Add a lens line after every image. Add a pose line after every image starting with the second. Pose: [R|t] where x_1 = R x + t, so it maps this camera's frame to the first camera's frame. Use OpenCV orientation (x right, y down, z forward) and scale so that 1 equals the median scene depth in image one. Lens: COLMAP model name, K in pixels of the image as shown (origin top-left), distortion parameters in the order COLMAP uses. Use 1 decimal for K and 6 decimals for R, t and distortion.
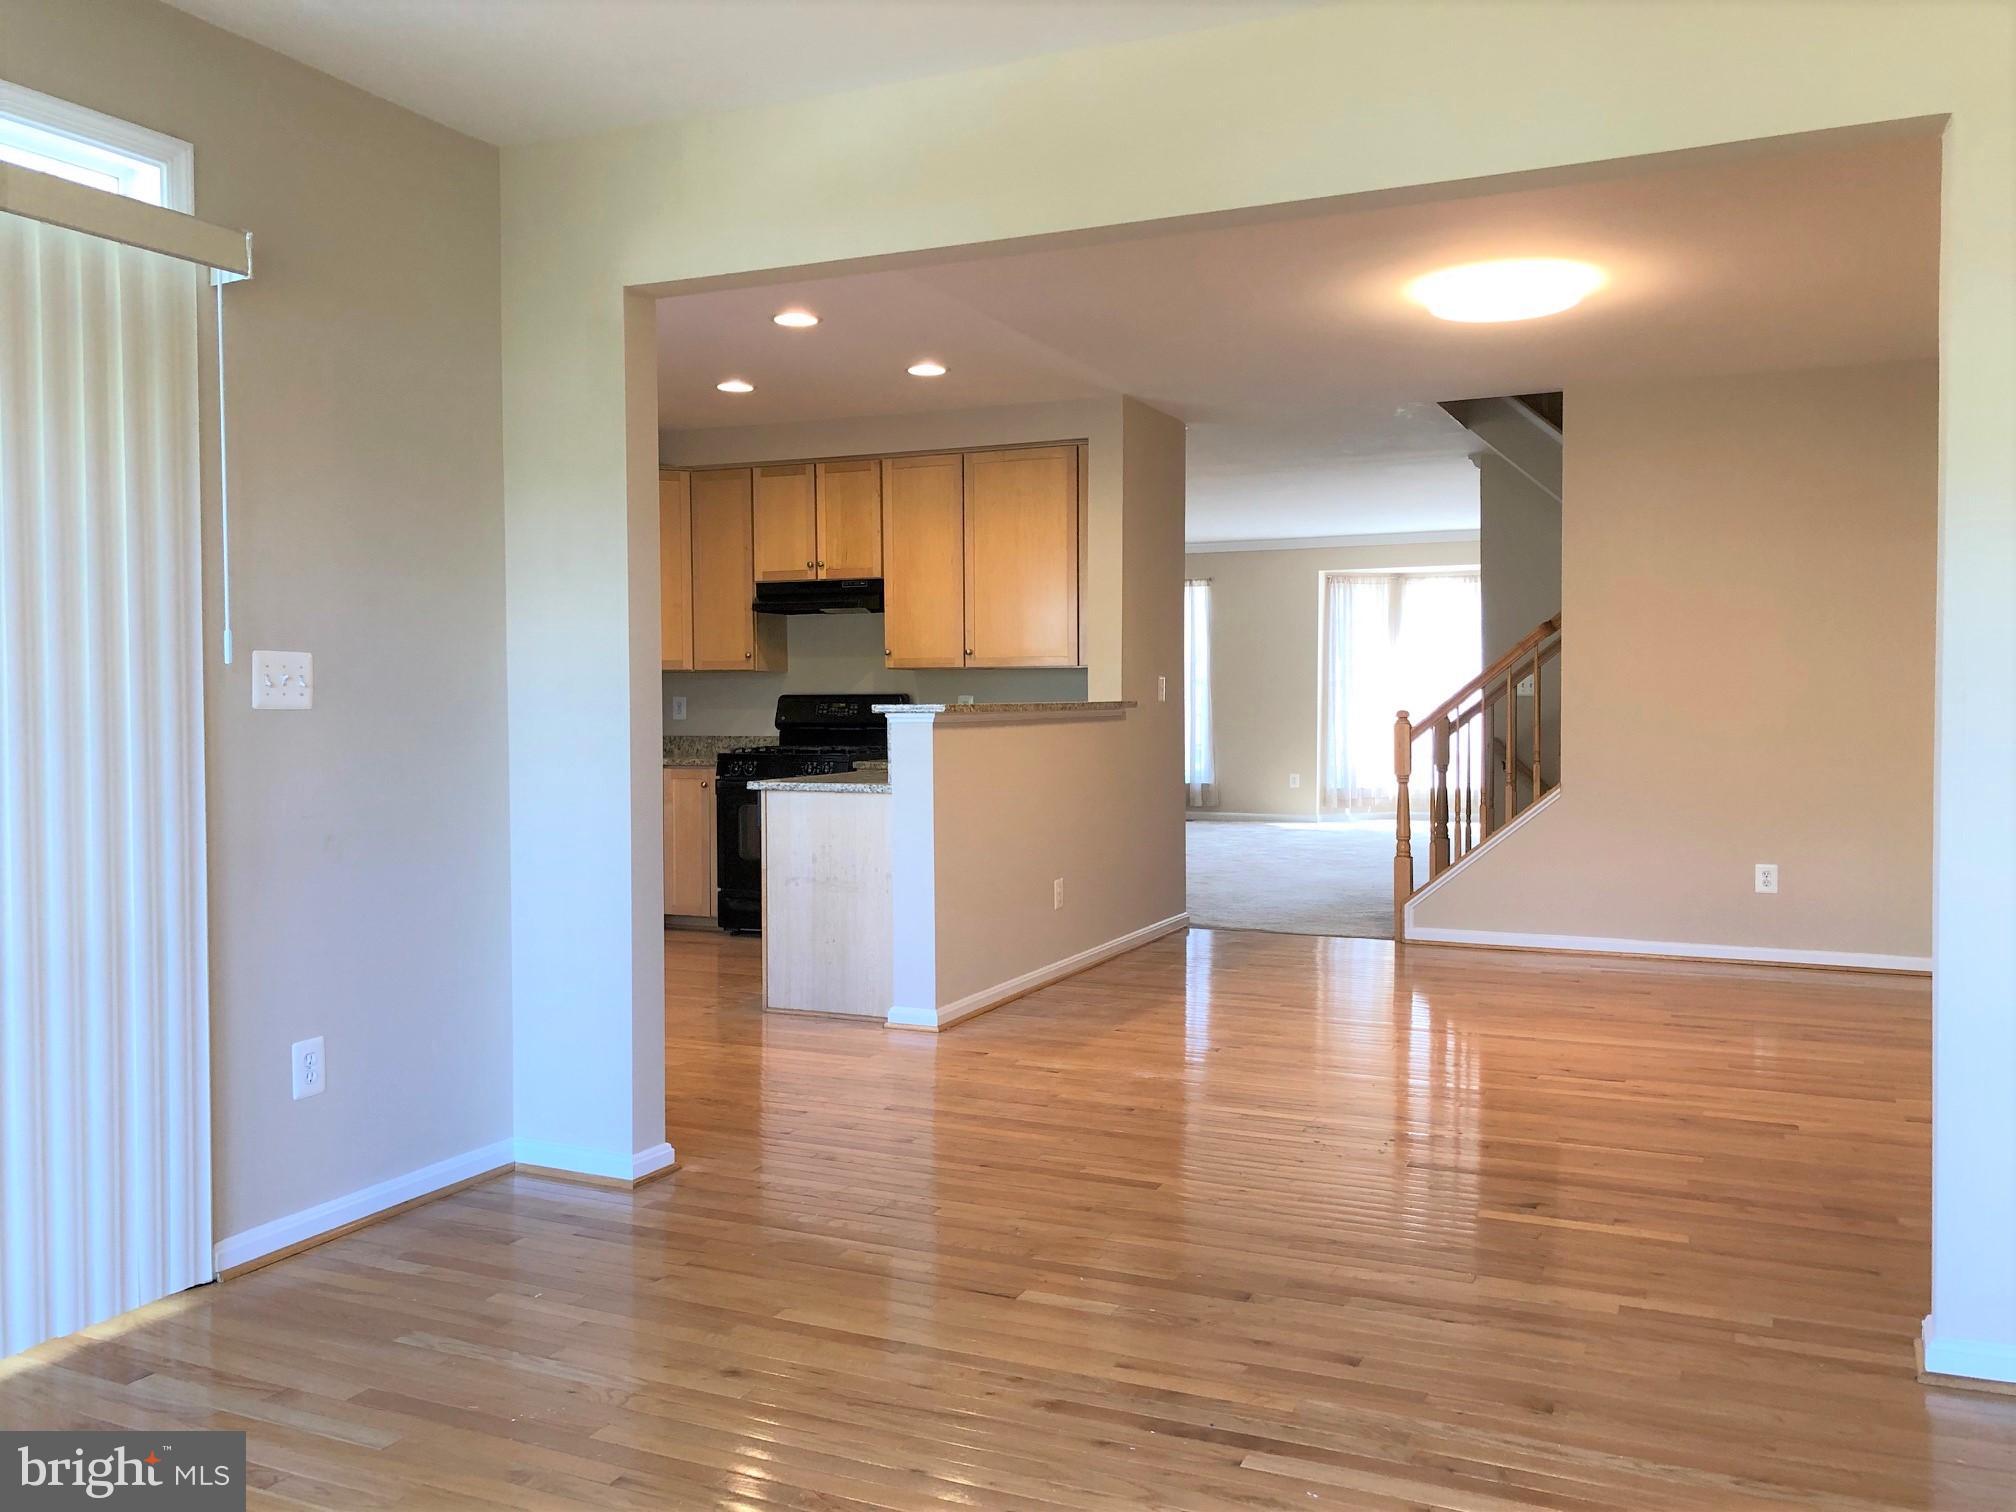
lens RADIAL K [[1646.0, 0, 997.0], [0, 1646.0, 752.2], [0, 0, 1]] dist [0.081429, -0.167009]
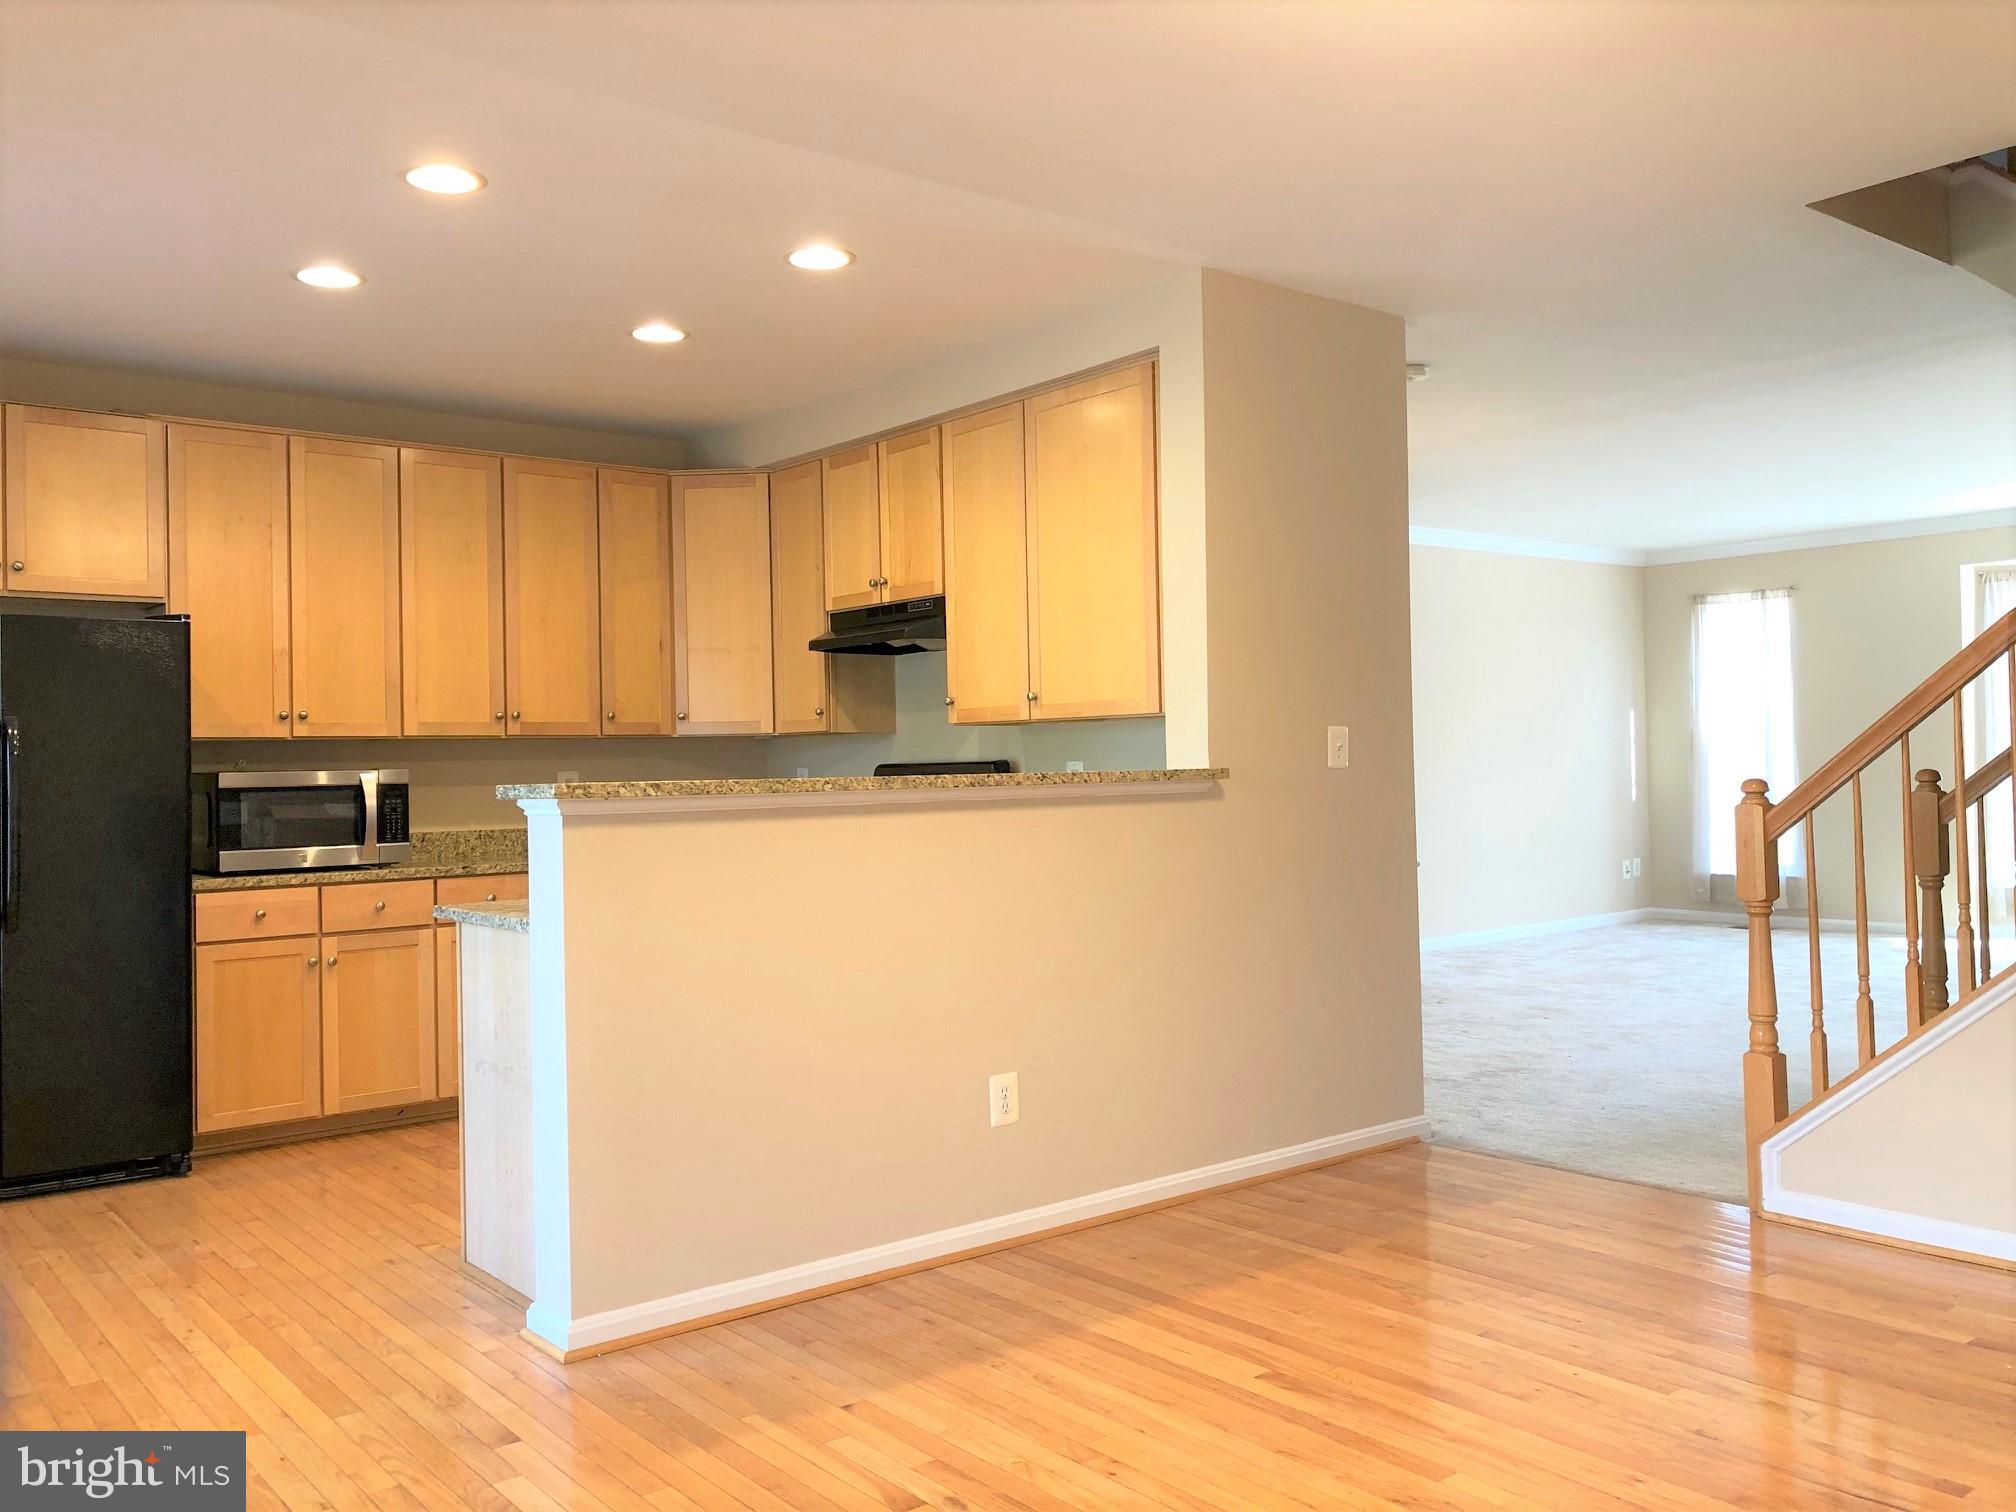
lens RADIAL K [[1646.0, 0, 997.0], [0, 1646.0, 752.2], [0, 0, 1]] dist [0.081429, -0.167009]
pose [[0.895787, -0.017409, -0.444142, 0.264034], [0.000265, 0.999253, -0.038634, -0.013260], [0.444483, 0.034491, 0.895123, 0.406260]]
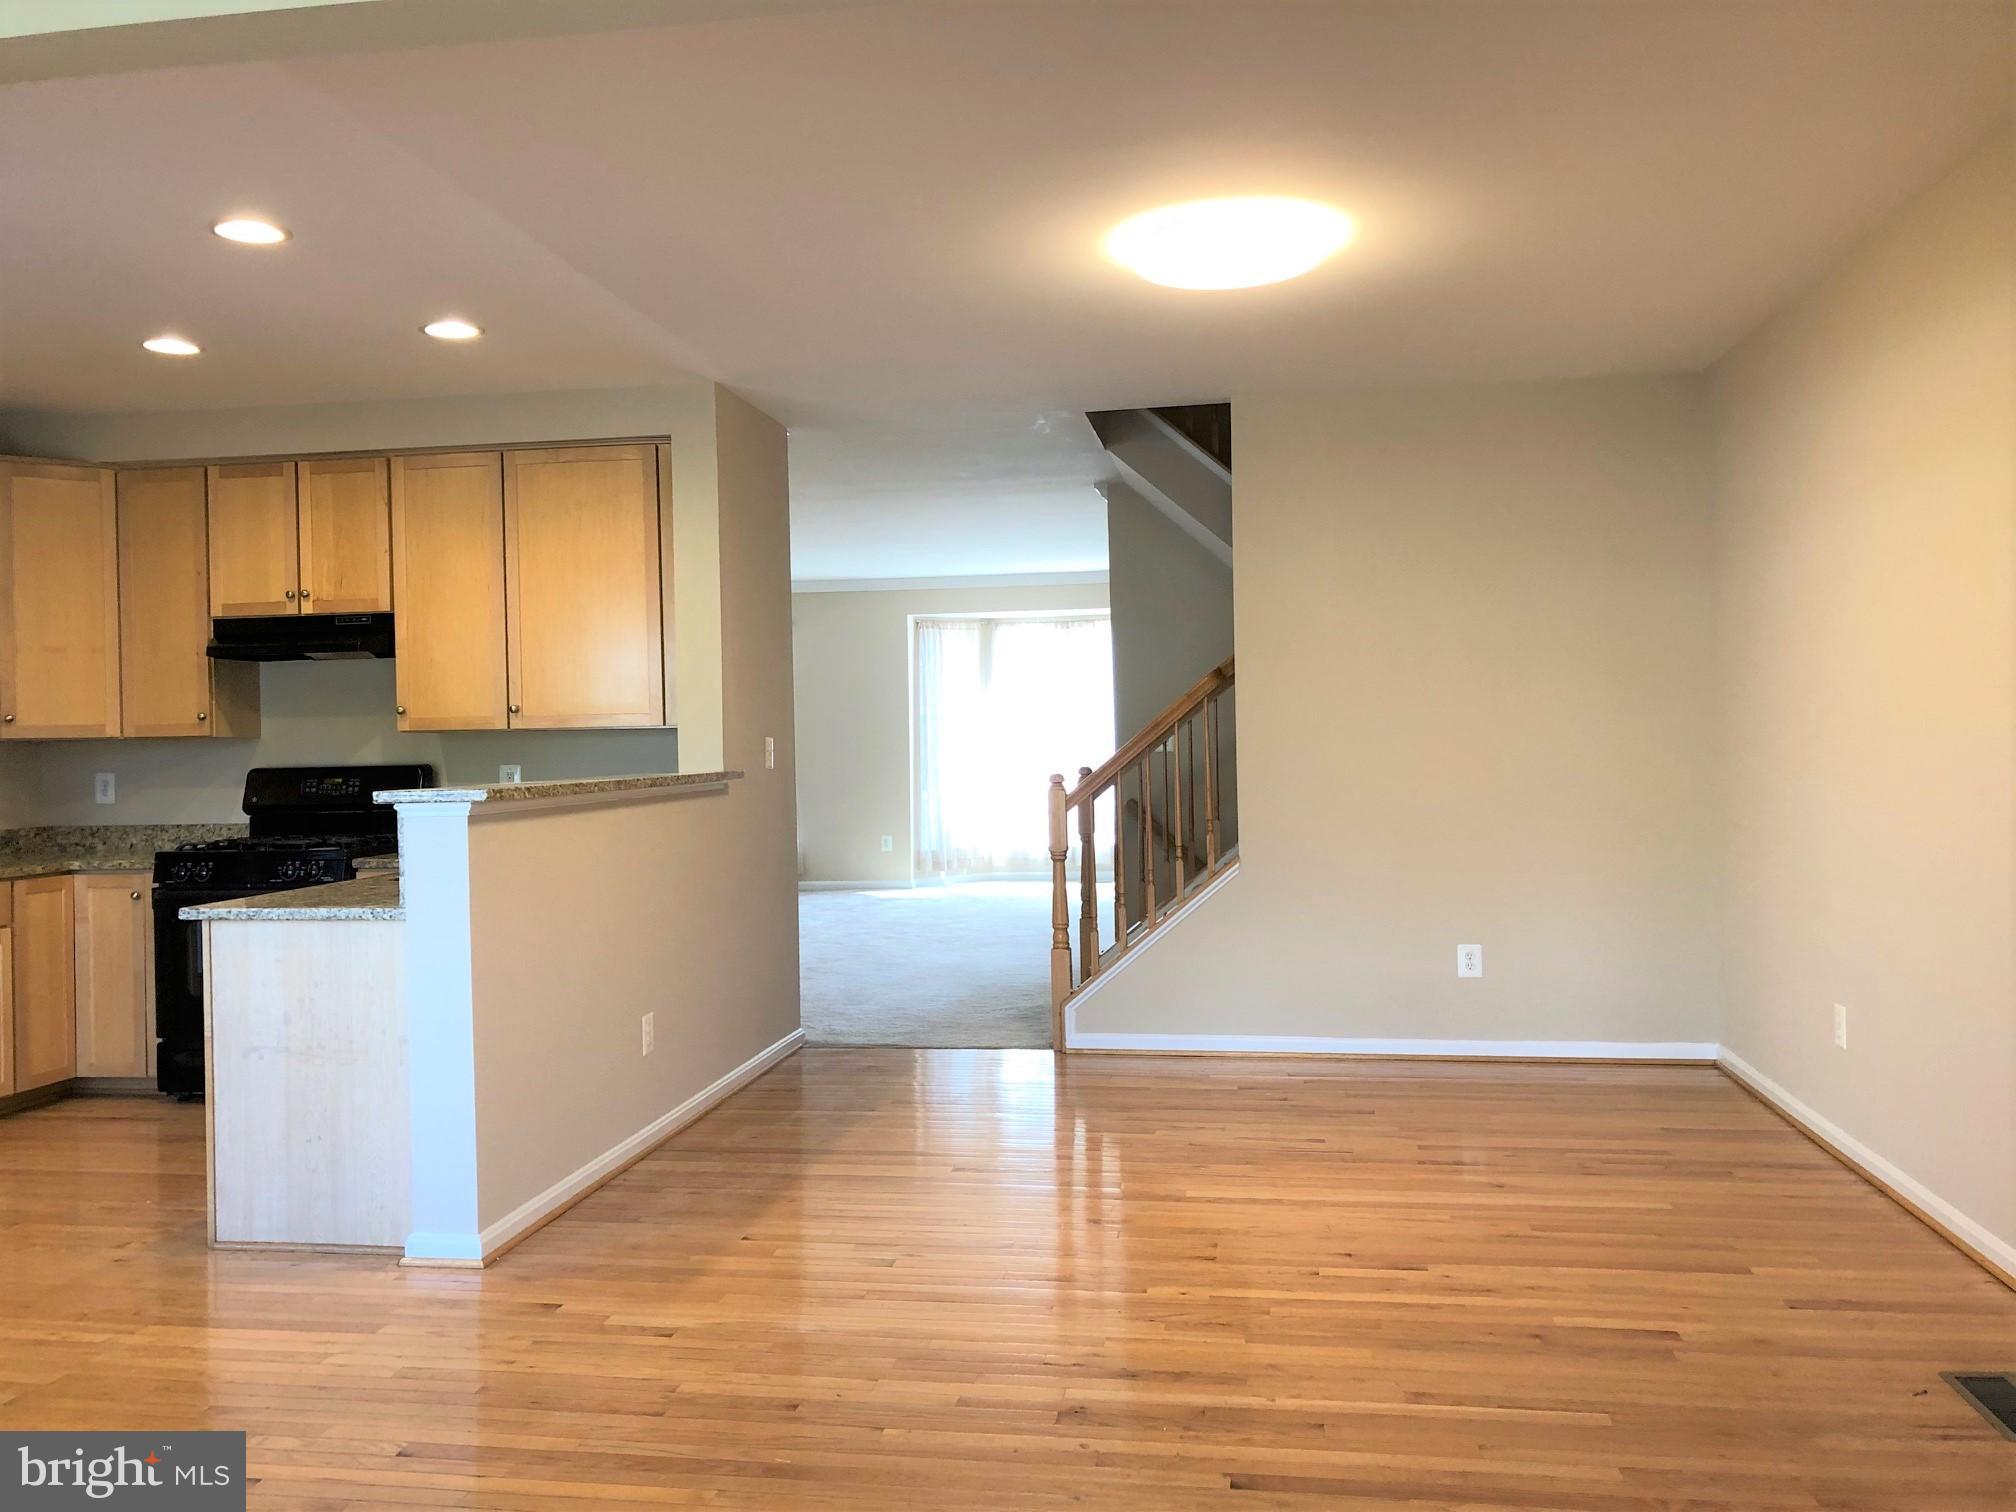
lens RADIAL K [[1646.0, 0, 997.0], [0, 1646.0, 752.2], [0, 0, 1]] dist [0.081429, -0.167009]
pose [[0.963001, -0.016587, 0.268986, -0.008906], [0.024477, 0.999362, -0.026002, -0.015640], [-0.268383, 0.031624, 0.962793, 0.201185]]
